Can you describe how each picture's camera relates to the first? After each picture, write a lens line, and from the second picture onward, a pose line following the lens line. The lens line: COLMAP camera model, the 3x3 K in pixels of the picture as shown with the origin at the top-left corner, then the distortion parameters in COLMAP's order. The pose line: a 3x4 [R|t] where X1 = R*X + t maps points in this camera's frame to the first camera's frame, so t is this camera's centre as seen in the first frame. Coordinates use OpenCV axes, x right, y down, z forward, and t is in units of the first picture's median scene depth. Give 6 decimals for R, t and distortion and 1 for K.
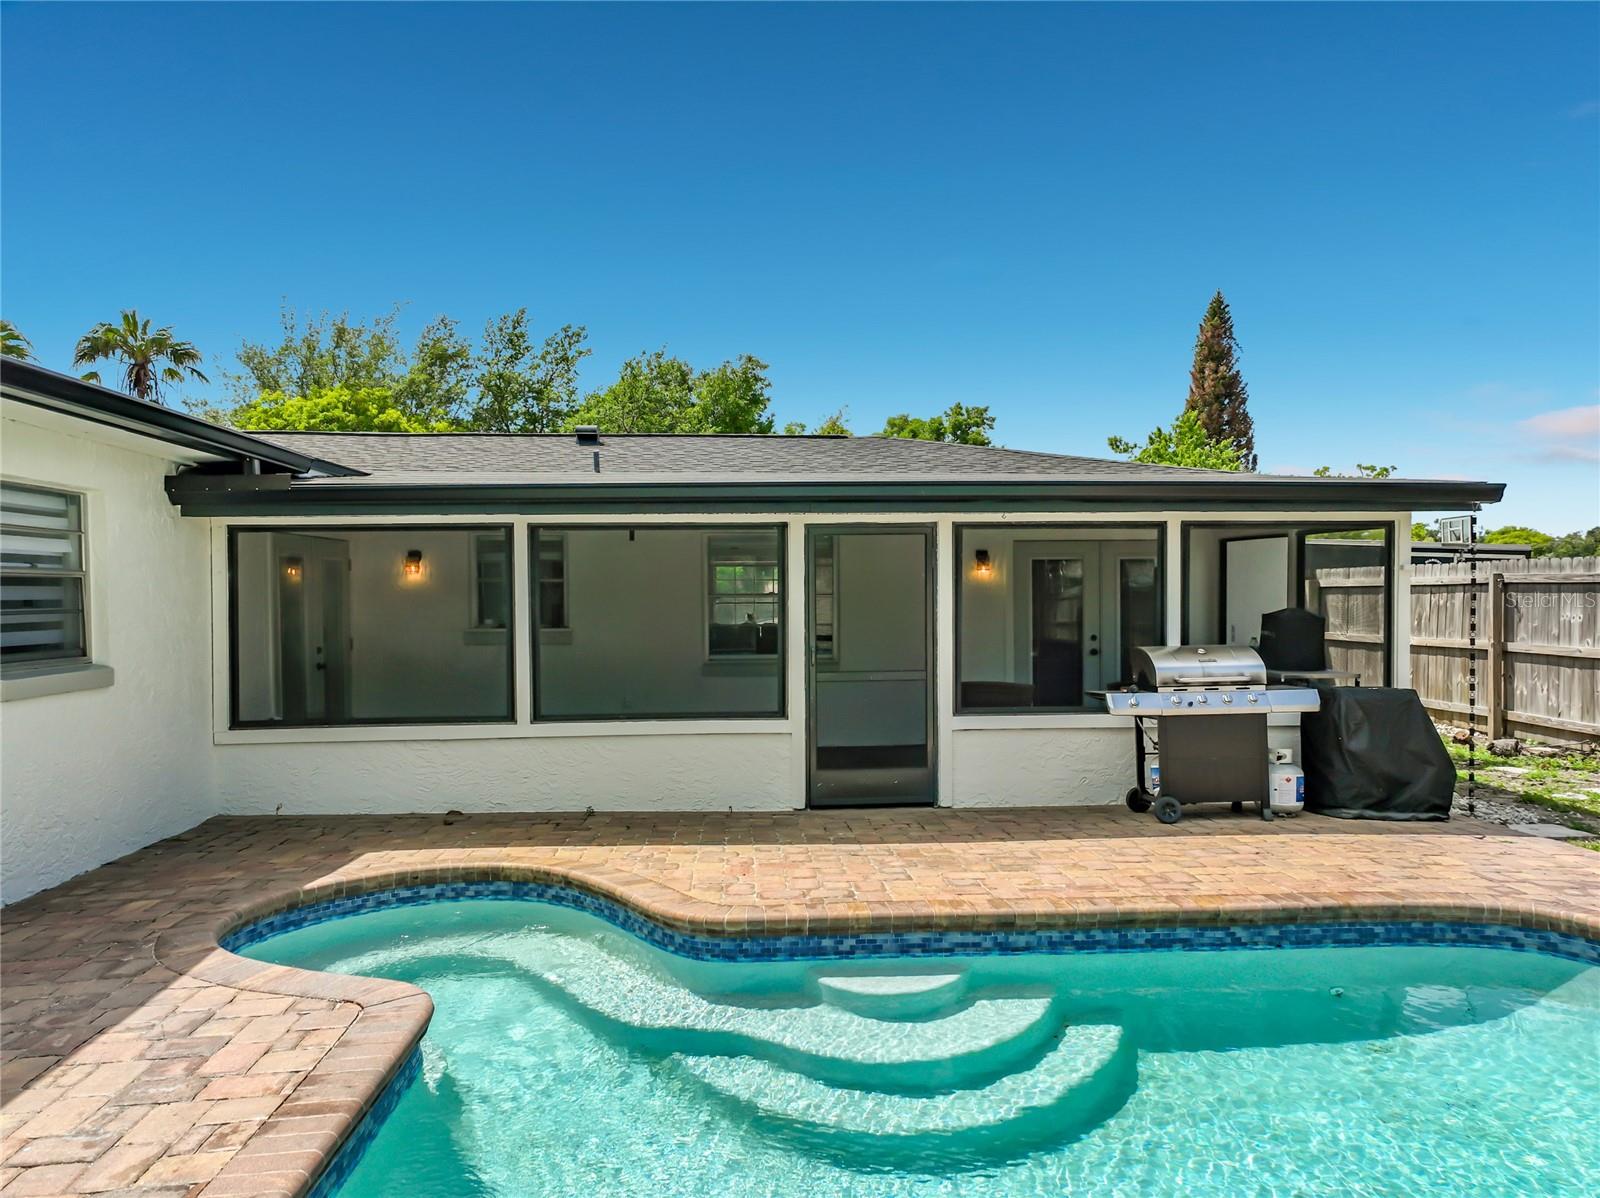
lens RADIAL K [[1129.5, 0, 797.5], [0, 1129.5, 561.9], [0, 0, 1]] dist [0.039891, 0.004431]
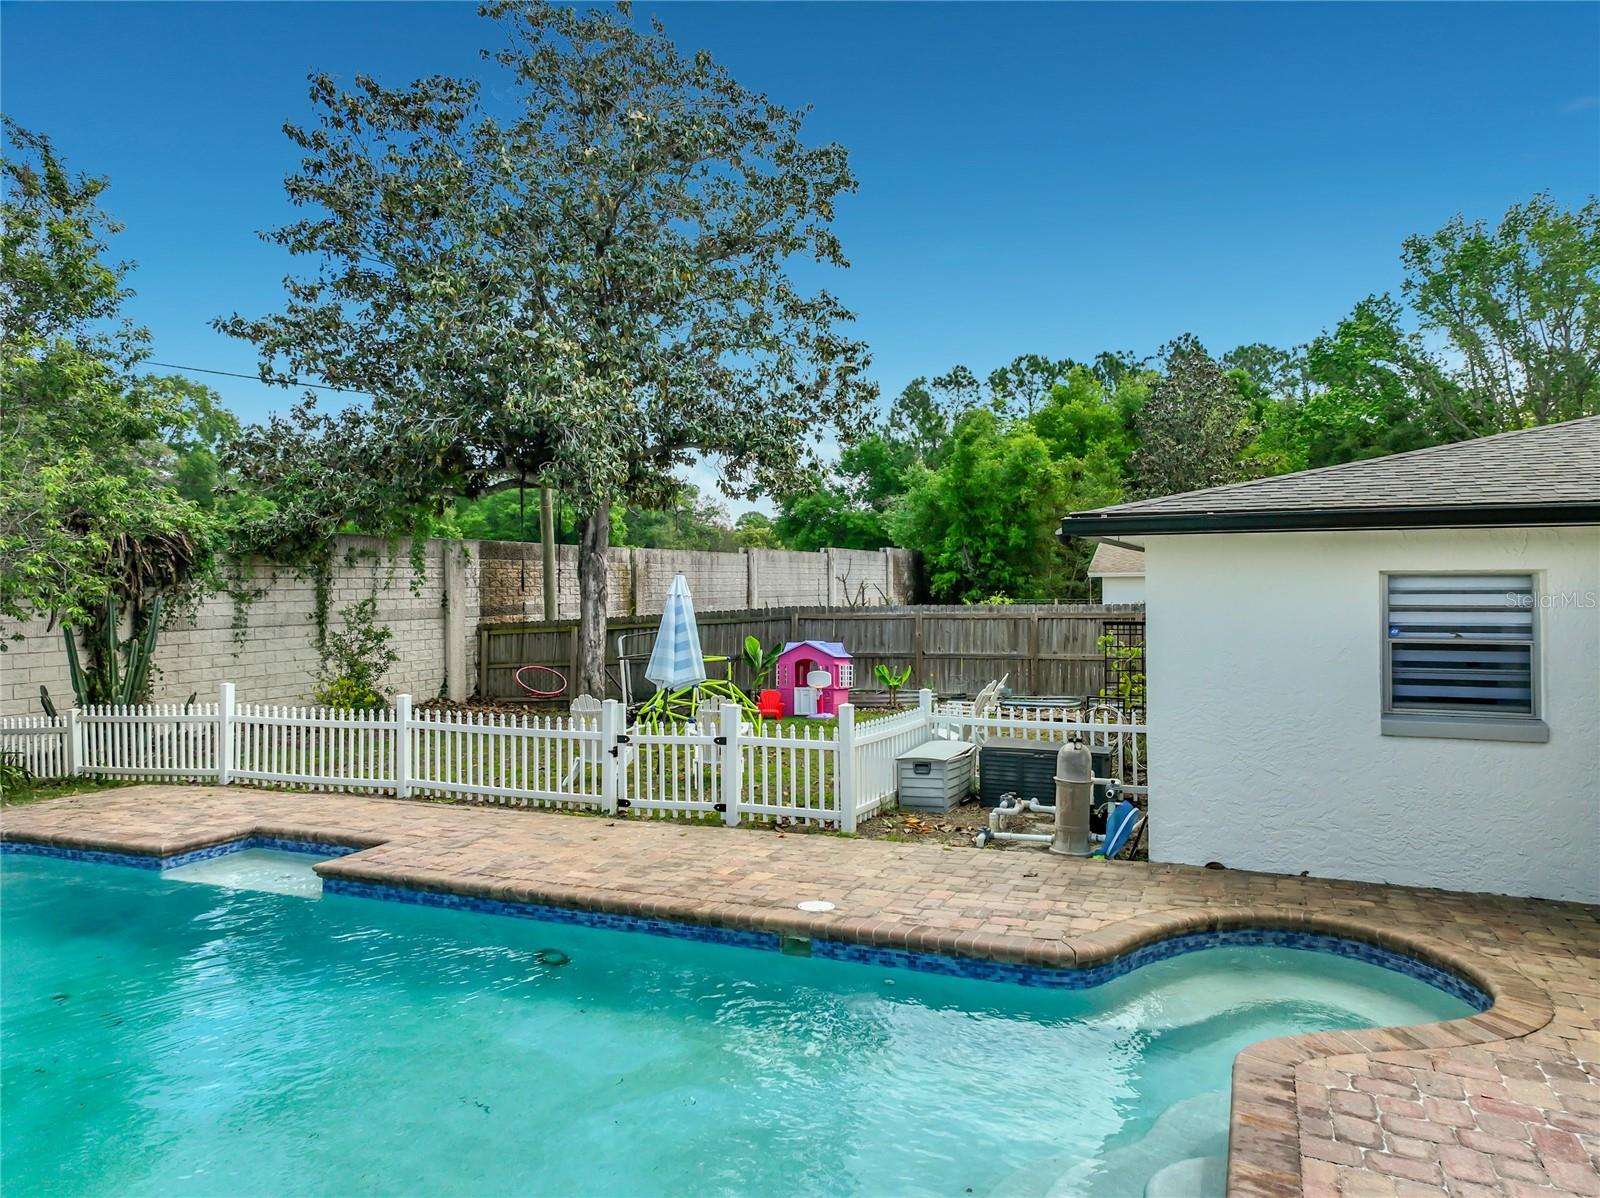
lens RADIAL K [[1120.6, 0, 797.4], [0, 1120.6, 578.3], [0, 0, 1]] dist [0.008820, 0.004384]
pose [[-0.442191, 0.007374, -0.896891, 1.289732], [0.035069, 0.999344, -0.009074, -0.127249], [0.896235, -0.035465, -0.442159, 1.490989]]
